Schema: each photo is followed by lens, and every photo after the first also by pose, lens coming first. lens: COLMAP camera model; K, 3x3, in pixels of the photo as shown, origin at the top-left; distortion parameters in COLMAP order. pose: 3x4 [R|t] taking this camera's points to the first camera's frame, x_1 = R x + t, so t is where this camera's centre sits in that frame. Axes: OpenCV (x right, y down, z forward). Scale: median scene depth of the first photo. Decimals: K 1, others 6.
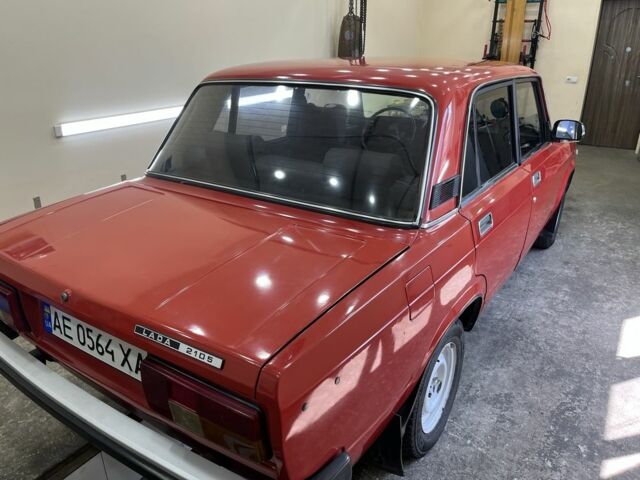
lens RADIAL K [[478.7, 0, 320.0], [0, 478.7, 240.0], [0, 0, 1]] dist [0.052774, -0.101959]
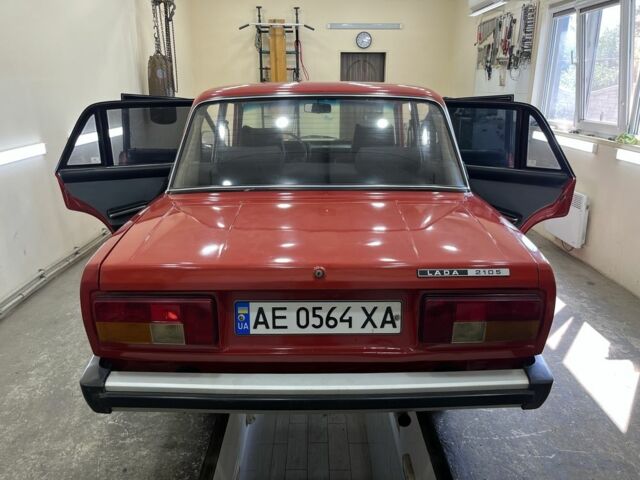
lens RADIAL K [[478.7, 0, 320.0], [0, 478.7, 240.0], [0, 0, 1]] dist [0.052774, -0.101959]
pose [[0.822980, -0.155446, 0.546389, -0.264947], [0.207030, 0.977755, -0.033664, 0.019478], [-0.529001, 0.140824, 0.836855, 0.022068]]
